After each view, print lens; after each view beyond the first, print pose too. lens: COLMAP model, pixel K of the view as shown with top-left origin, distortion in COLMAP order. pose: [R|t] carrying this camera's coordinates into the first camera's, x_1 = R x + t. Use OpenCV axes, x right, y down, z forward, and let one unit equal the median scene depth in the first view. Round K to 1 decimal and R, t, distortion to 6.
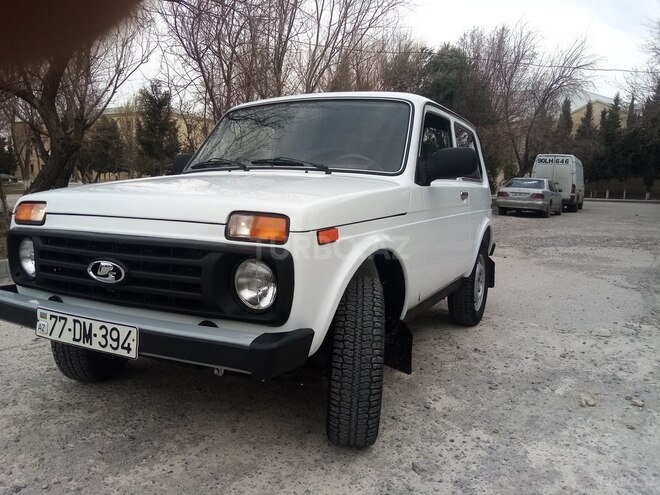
lens RADIAL K [[527.9, 0, 329.5], [0, 527.9, 238.6], [0, 0, 1]] dist [-0.011061, -0.006782]
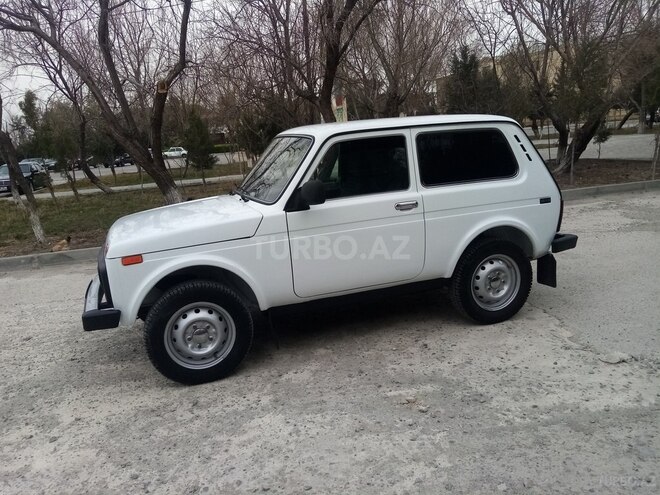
lens RADIAL K [[521.7, 0, 328.5], [0, 521.7, 244.0], [0, 0, 1]] dist [0.012992, -0.053353]
pose [[0.724696, 0.065064, -0.685990, 1.290958], [0.019719, 0.993166, 0.115030, -0.191825], [0.688786, -0.096889, 0.718461, 0.145784]]
